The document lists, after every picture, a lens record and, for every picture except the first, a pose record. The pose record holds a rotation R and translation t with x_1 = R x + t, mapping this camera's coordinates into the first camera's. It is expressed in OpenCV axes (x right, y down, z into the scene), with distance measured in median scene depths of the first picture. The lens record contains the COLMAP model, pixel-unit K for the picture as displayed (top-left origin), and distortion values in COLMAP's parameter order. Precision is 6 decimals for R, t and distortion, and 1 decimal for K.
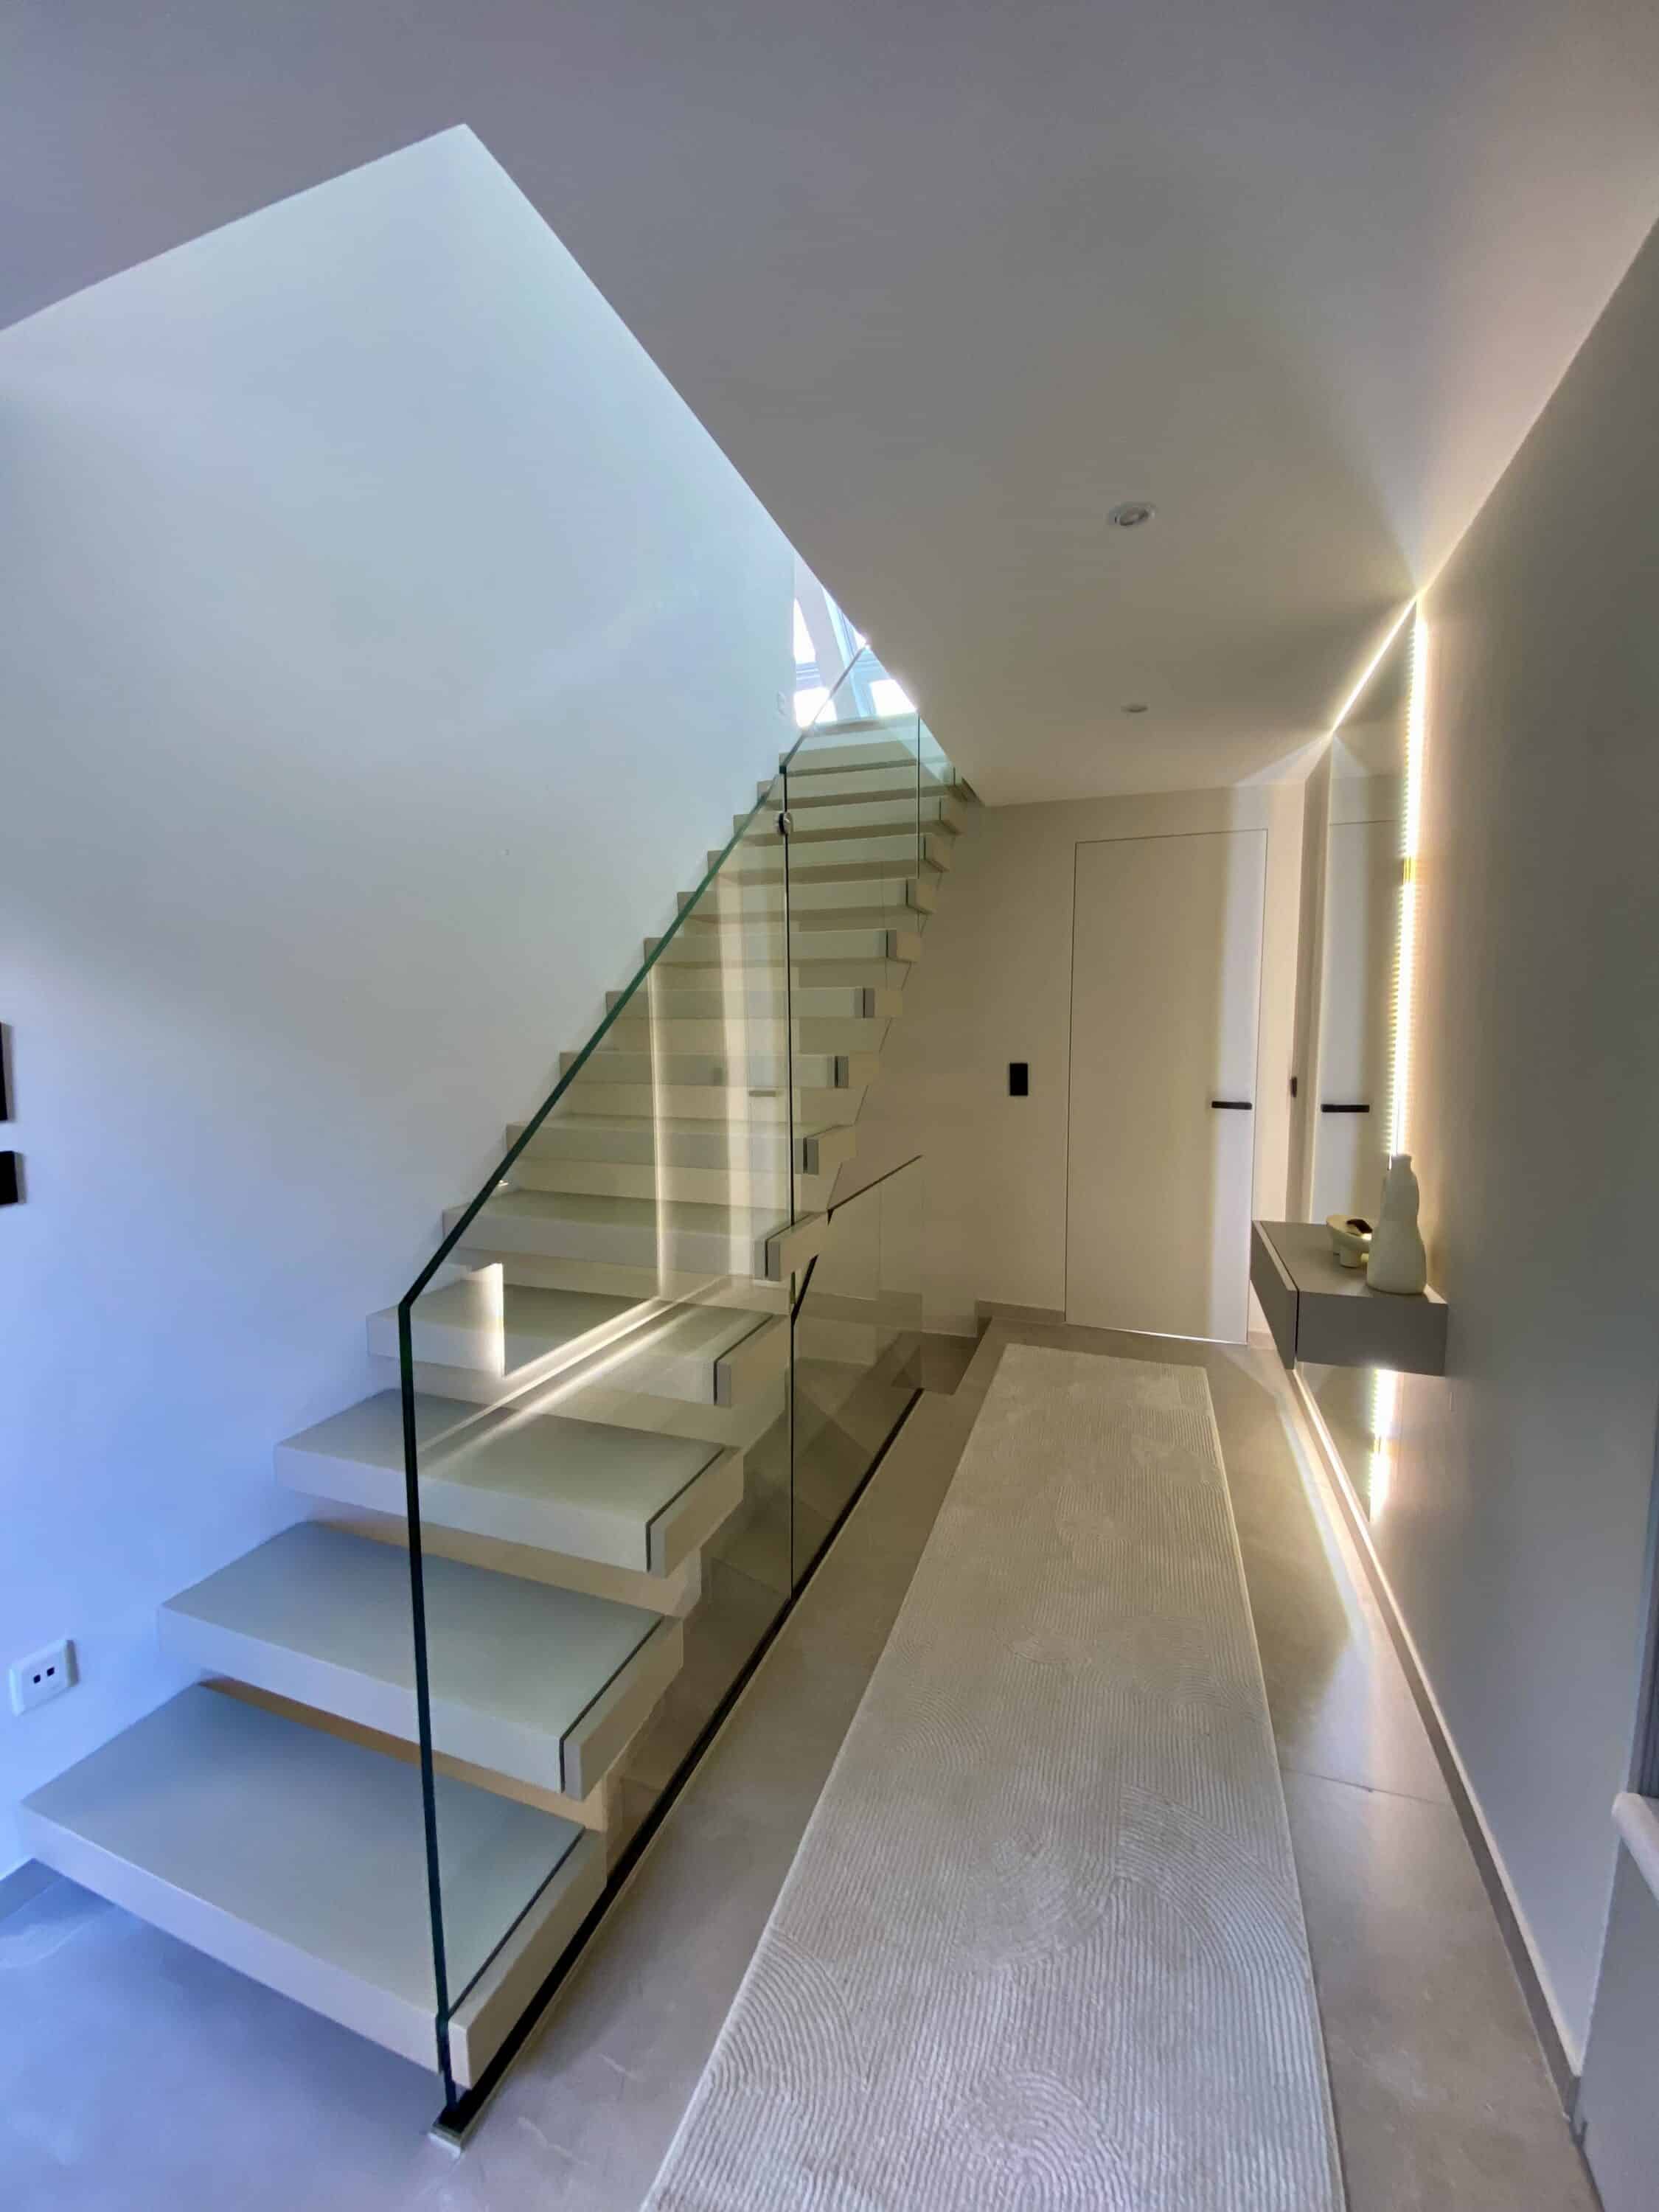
lens RADIAL K [[893.3, 0, 832.4], [0, 893.3, 1100.7], [0, 0, 1]] dist [0.006627, -0.011840]
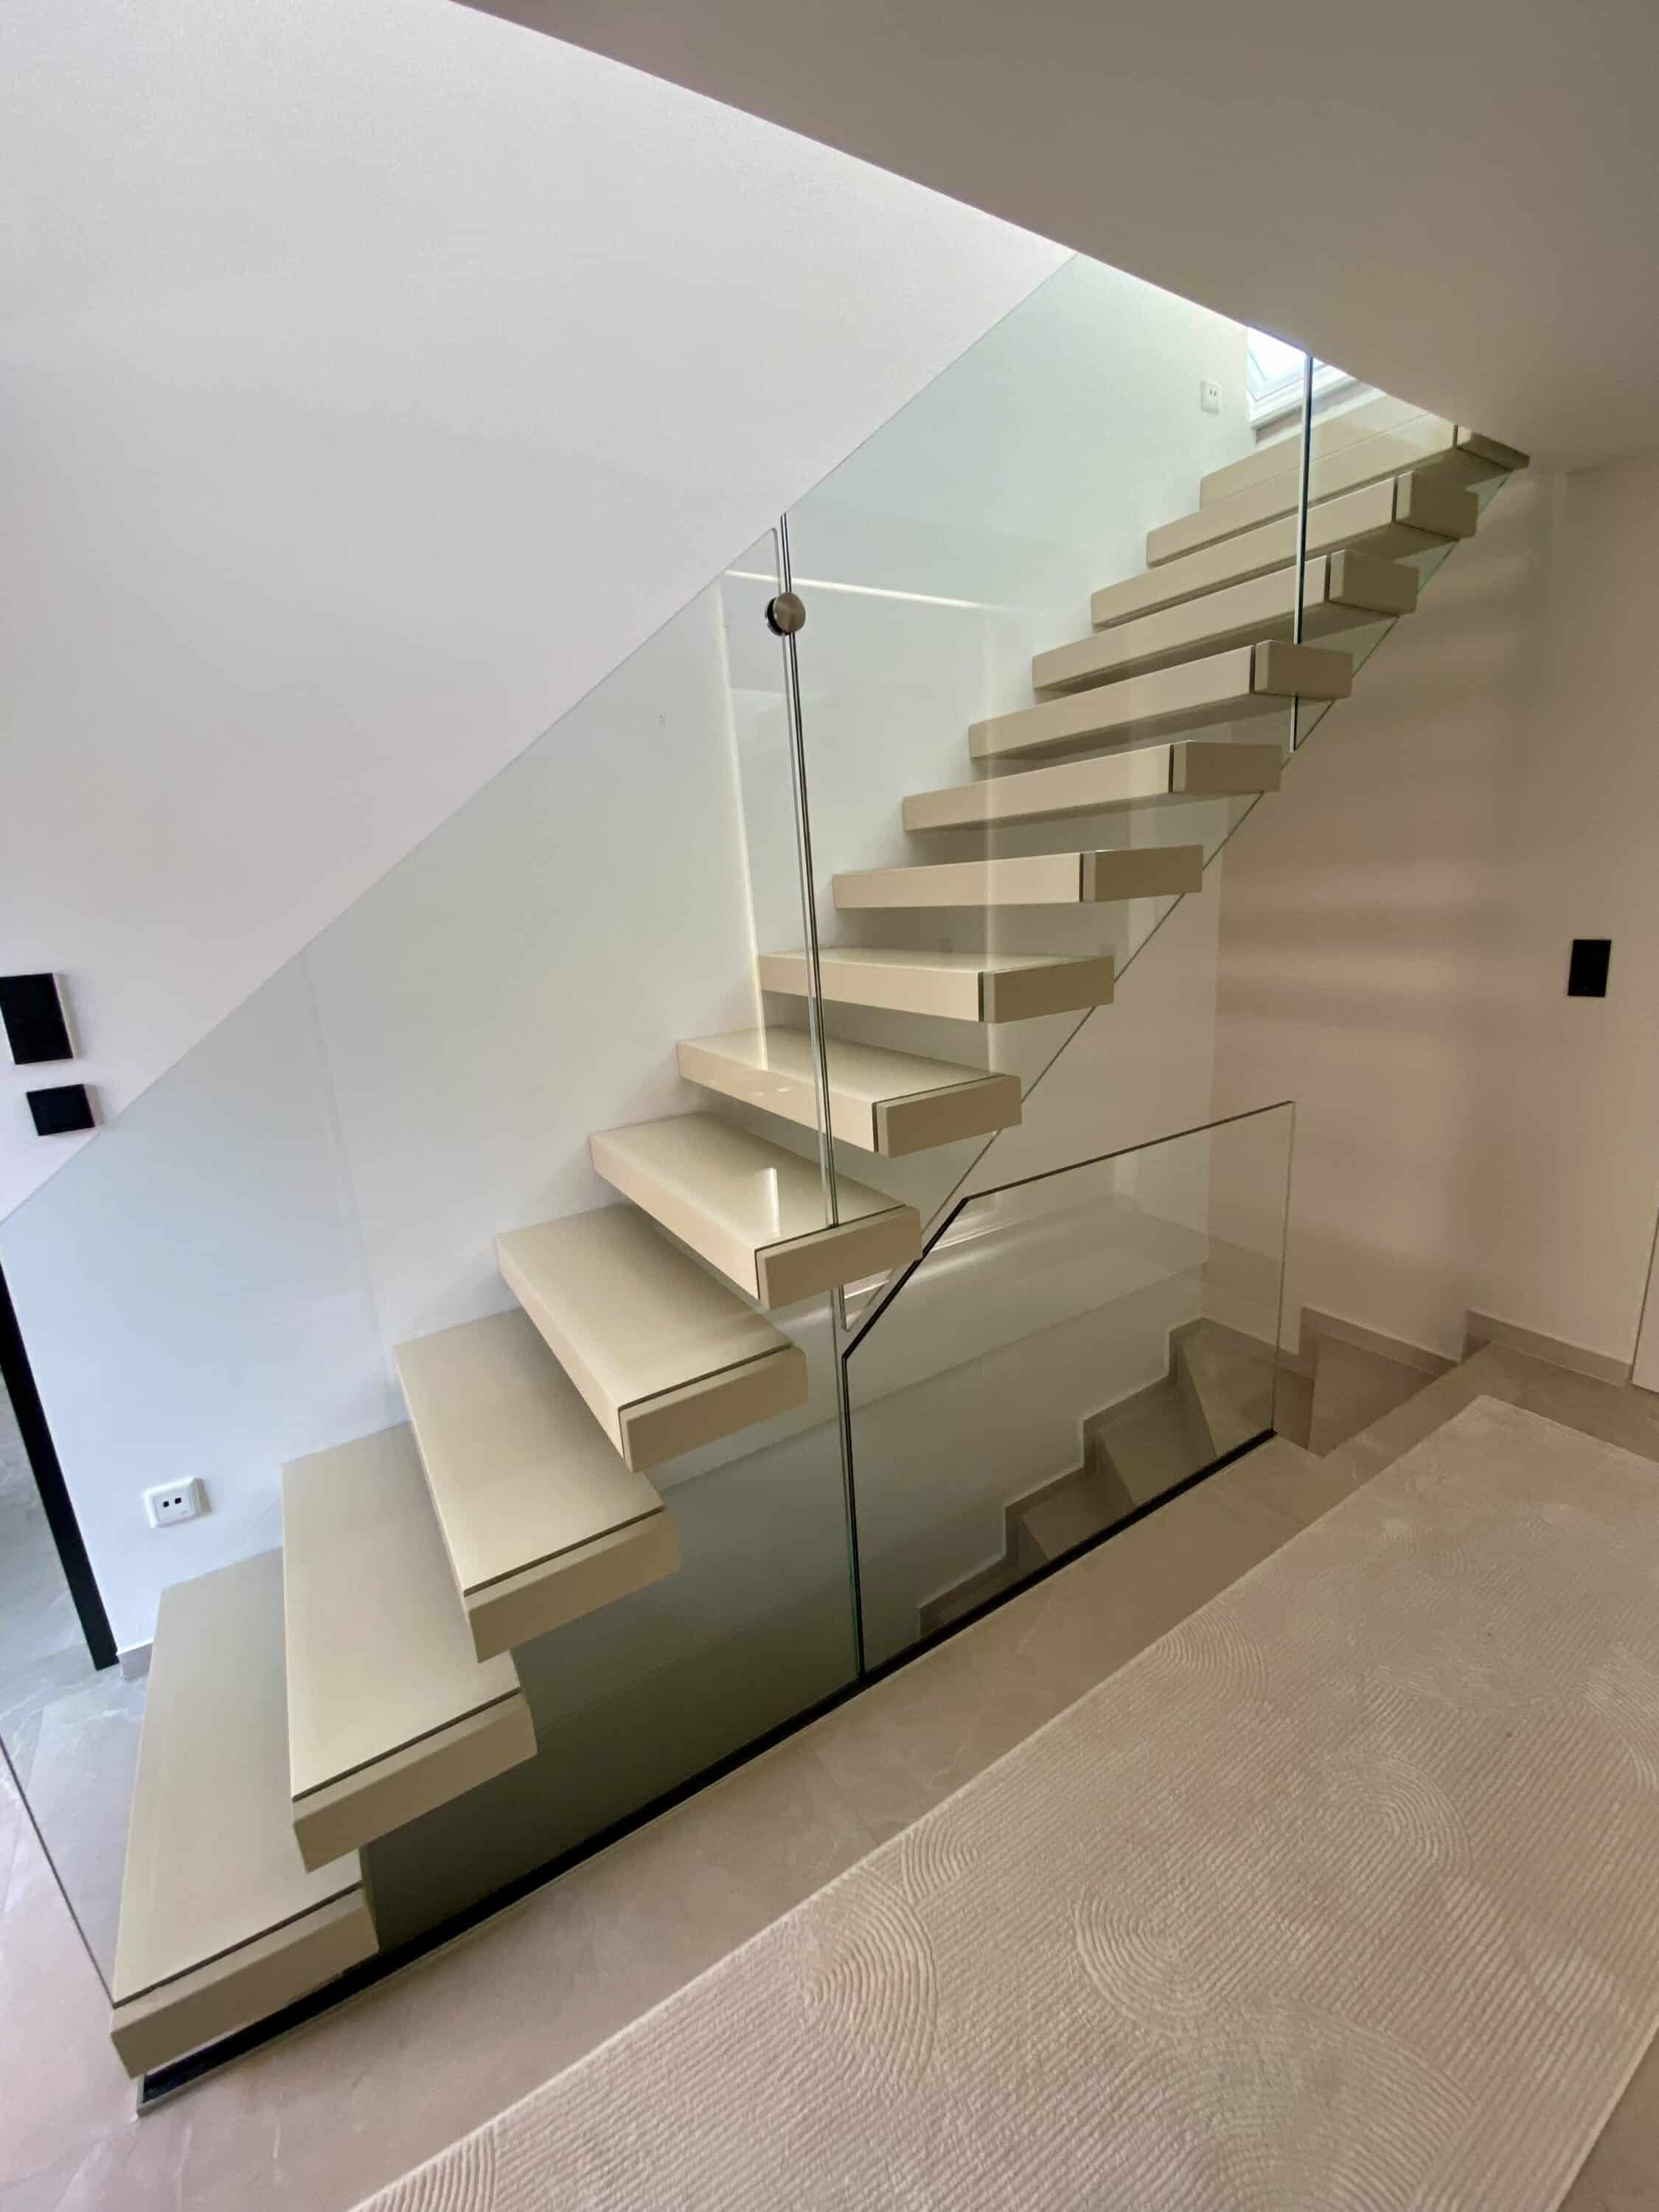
lens RADIAL K [[893.3, 0, 847.0], [0, 893.3, 1102.3], [0, 0, 1]] dist [0.006627, -0.011840]
pose [[0.786036, 0.103219, -0.609503, 0.371435], [0.003304, 0.985246, 0.171112, -0.074651], [0.618172, -0.136514, 0.774098, 0.469234]]
